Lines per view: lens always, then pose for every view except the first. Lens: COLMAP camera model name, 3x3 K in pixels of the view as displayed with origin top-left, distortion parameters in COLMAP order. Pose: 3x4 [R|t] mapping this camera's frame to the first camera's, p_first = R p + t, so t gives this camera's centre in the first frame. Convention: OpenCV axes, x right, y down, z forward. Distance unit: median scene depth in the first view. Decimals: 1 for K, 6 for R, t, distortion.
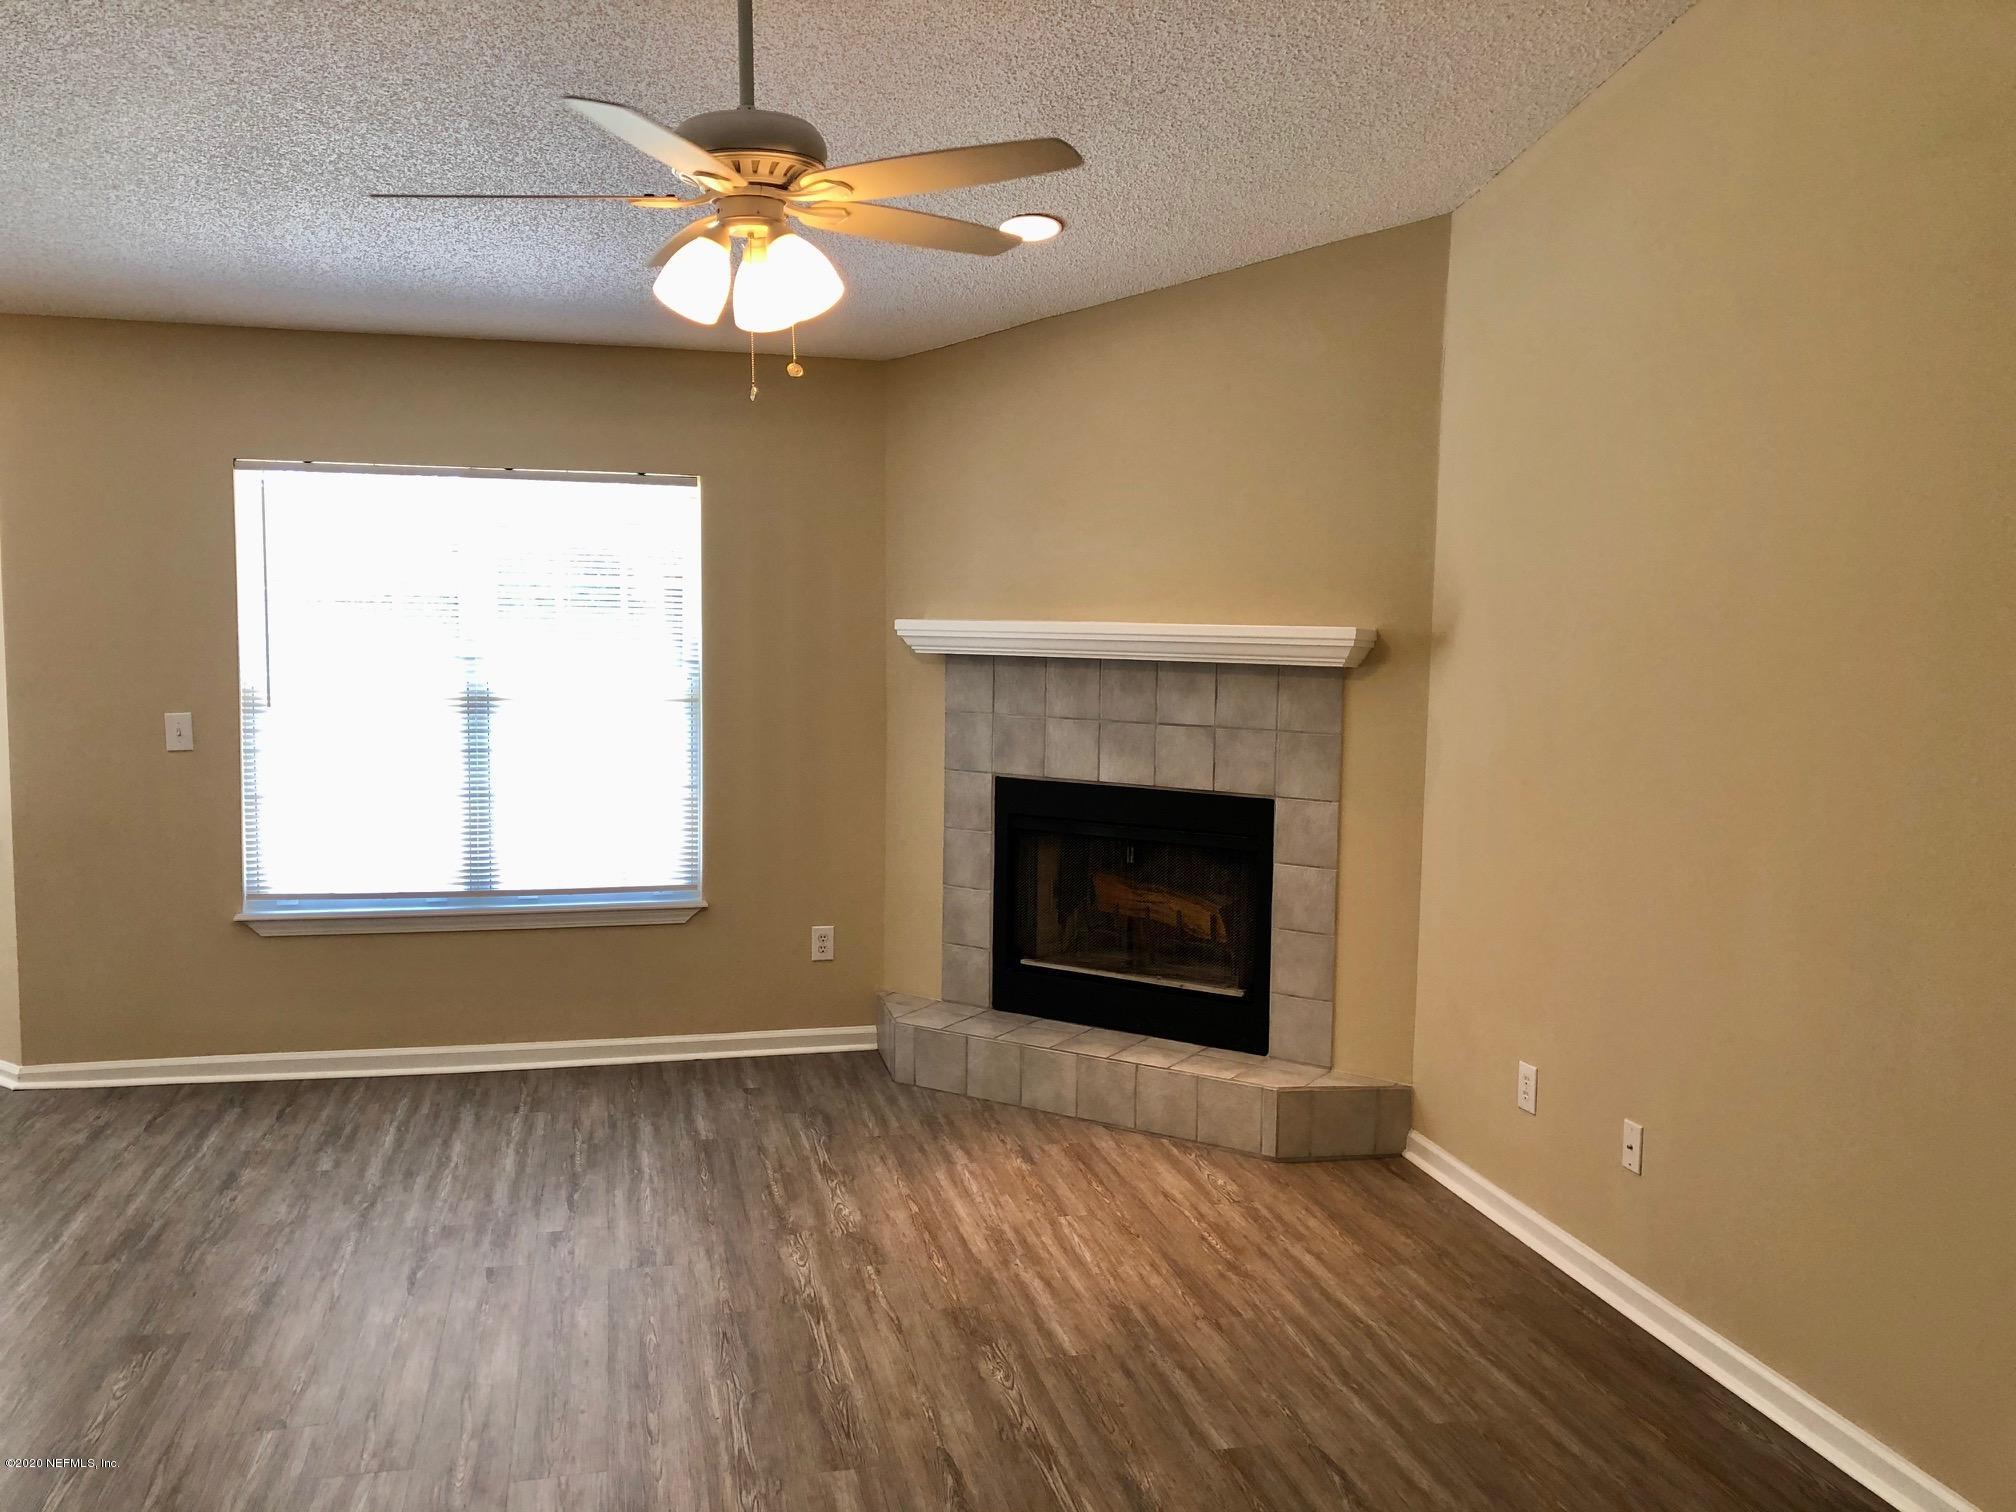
lens RADIAL K [[1647.9, 0, 994.5], [0, 1647.9, 740.8], [0, 0, 1]] dist [0.050557, -0.043436]
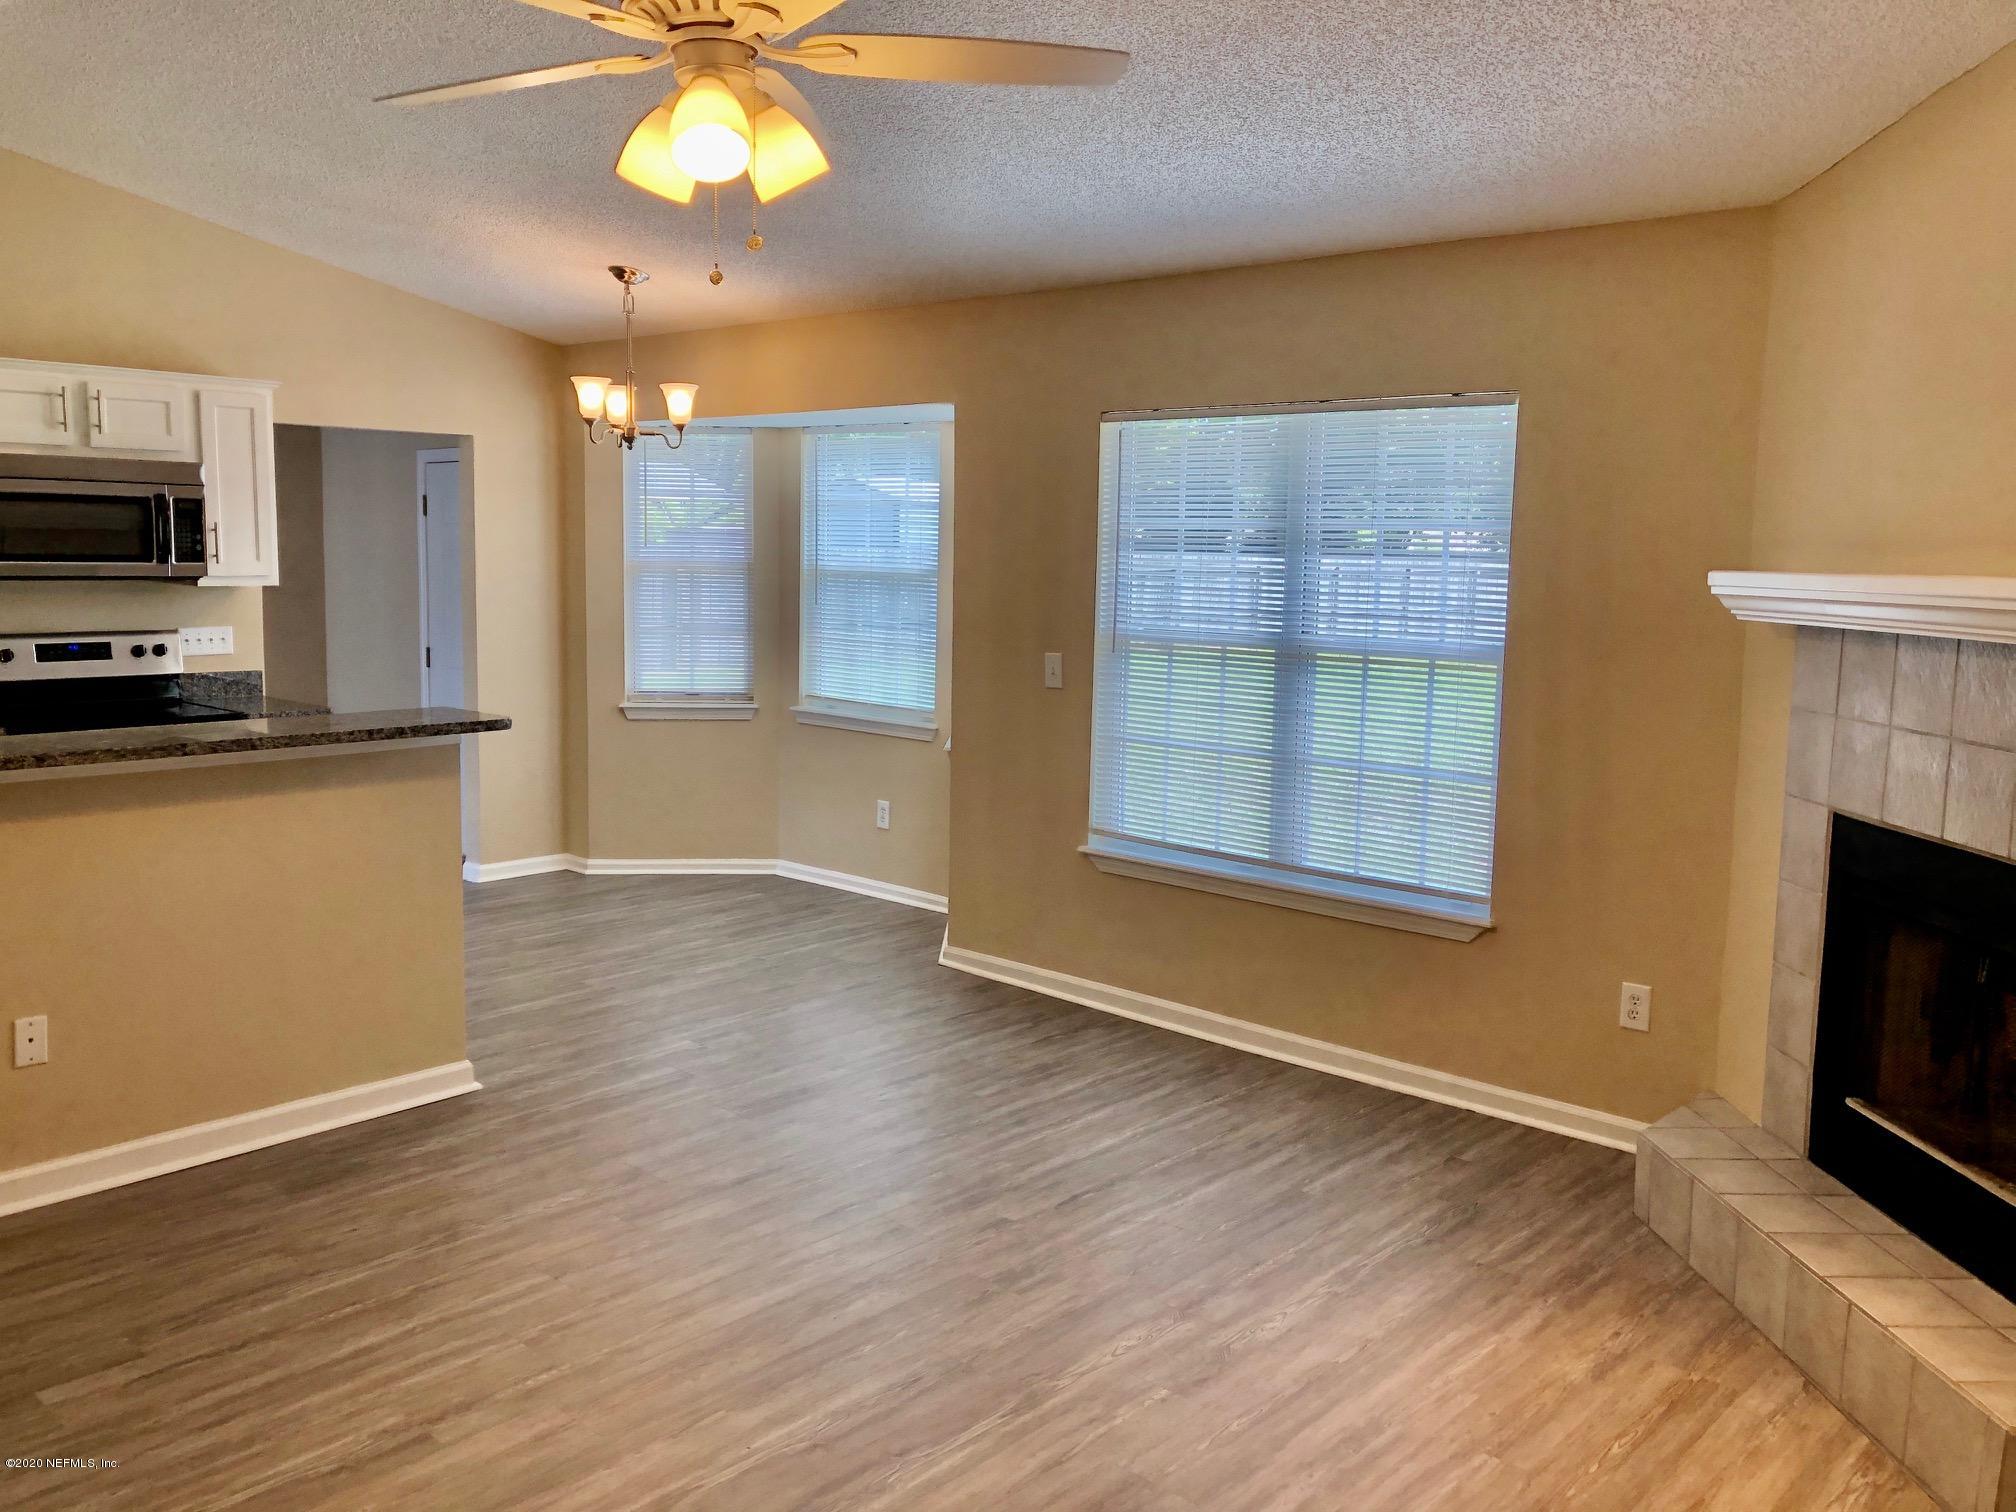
lens RADIAL K [[1647.9, 0, 1021.7], [0, 1647.9, 751.0], [0, 0, 1]] dist [0.050557, -0.043436]
pose [[0.569685, 0.099142, -0.815861, 0.393610], [-0.082686, 0.994575, 0.063122, -0.019908], [0.817693, 0.031501, 0.574792, 0.389289]]
